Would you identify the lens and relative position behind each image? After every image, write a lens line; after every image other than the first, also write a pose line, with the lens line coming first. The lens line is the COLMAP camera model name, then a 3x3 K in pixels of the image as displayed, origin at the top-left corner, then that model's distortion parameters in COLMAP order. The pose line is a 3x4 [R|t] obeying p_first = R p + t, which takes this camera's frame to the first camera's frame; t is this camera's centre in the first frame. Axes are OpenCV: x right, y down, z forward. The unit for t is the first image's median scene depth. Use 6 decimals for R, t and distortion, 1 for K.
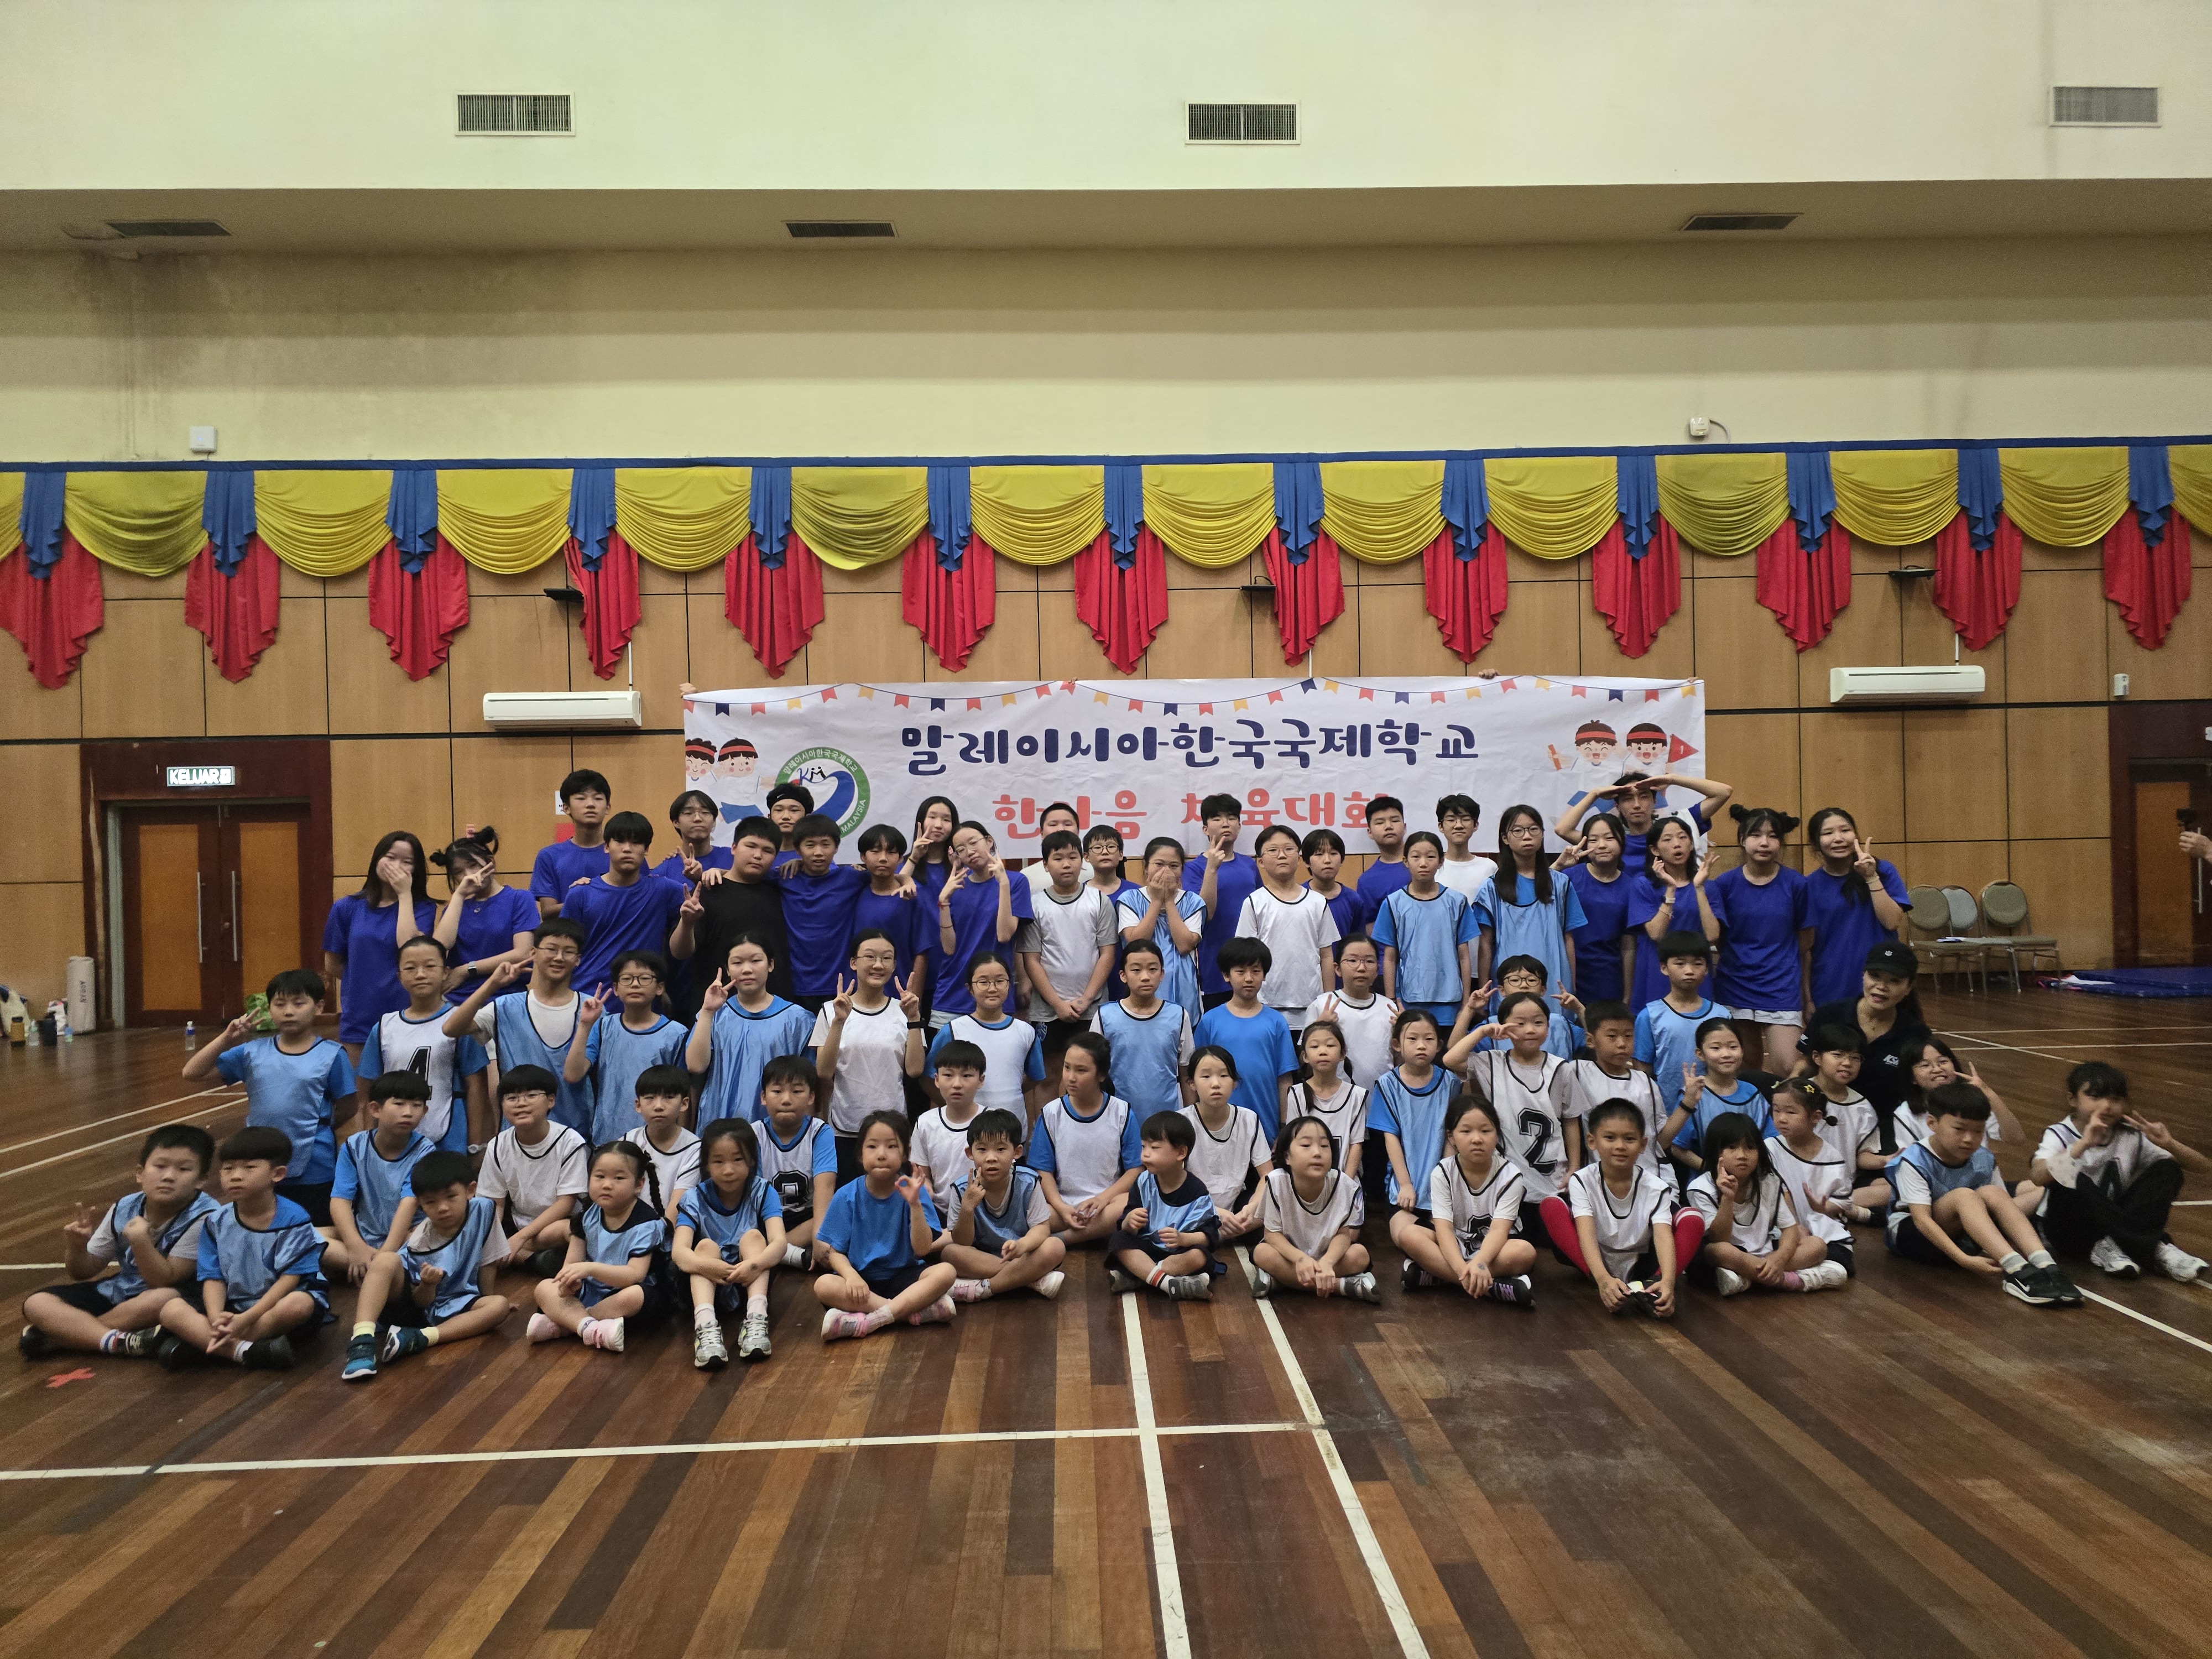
lens RADIAL K [[1259.8, 0, 1106.0], [0, 1259.8, 829.5], [0, 0, 1]] dist [0.050515, -0.028002]
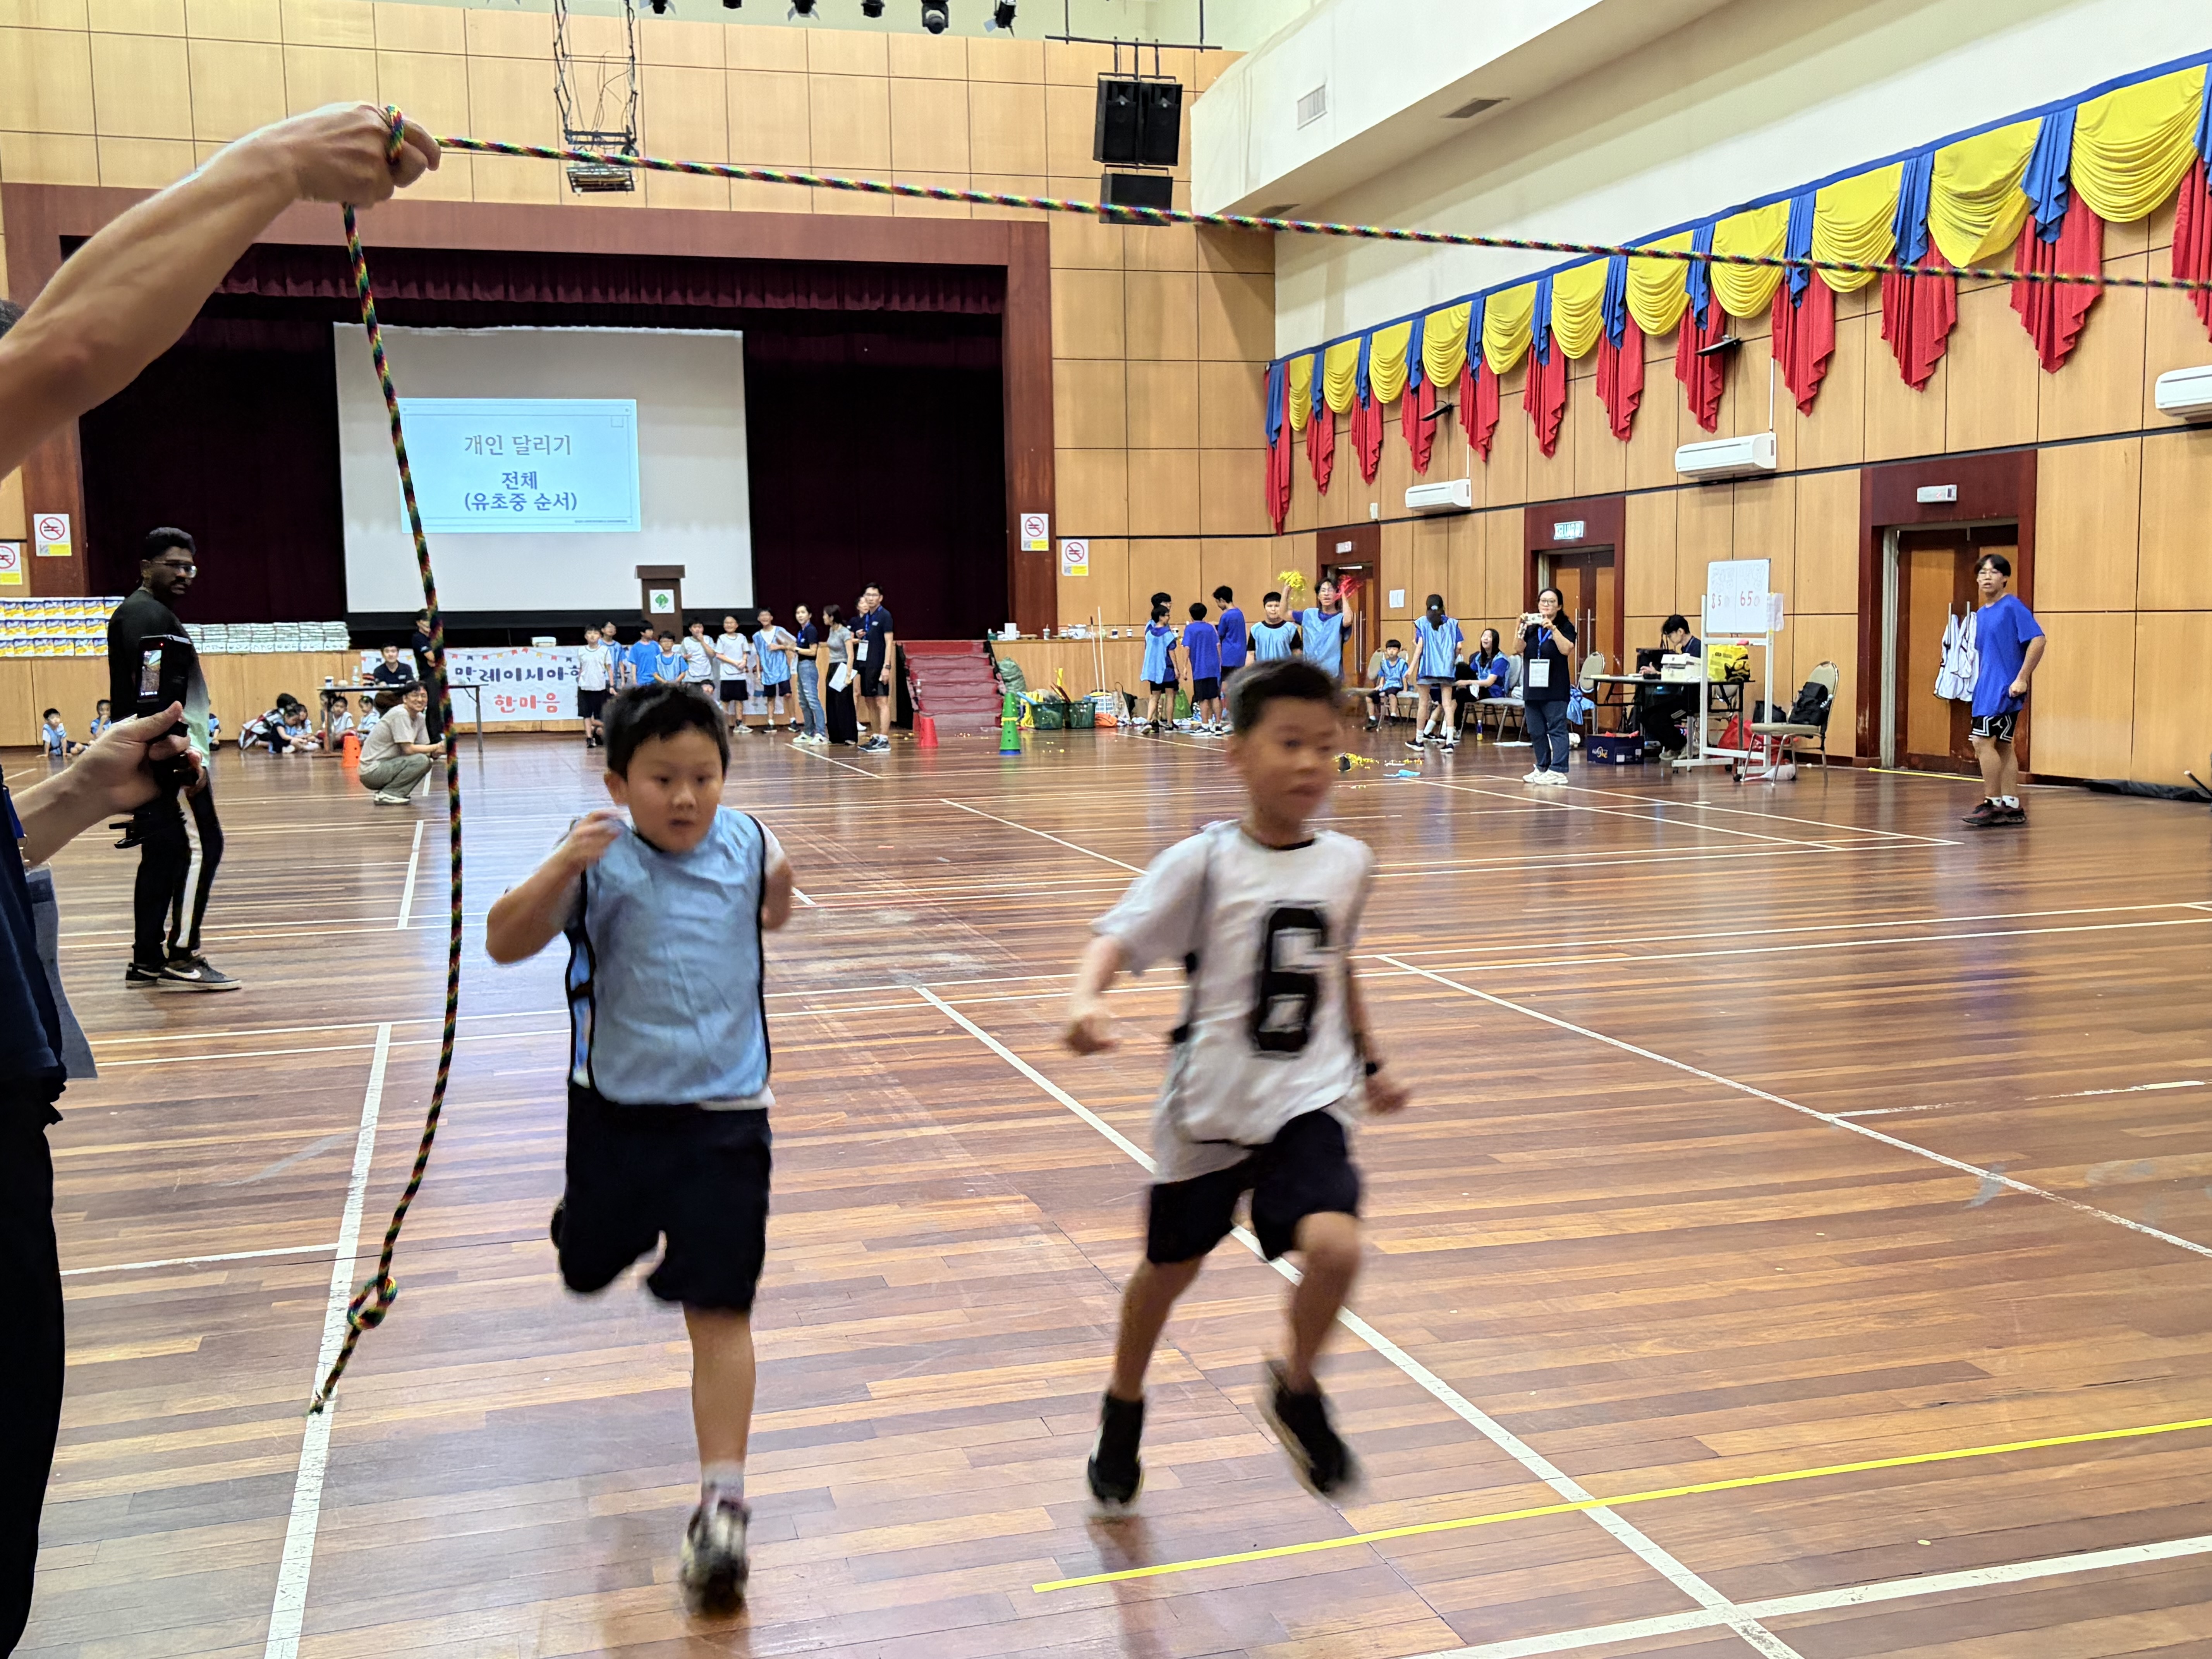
lens RADIAL K [[2242.6, 0, 1106.0], [0, 2242.6, 829.5], [0, 0, 1]] dist [0.106477, -0.000354]
pose [[0.254171, 0.107595, -0.961156, 1.245418], [0.028073, 0.992553, 0.118533, -0.026378], [0.966752, -0.057111, 0.249258, 0.033075]]
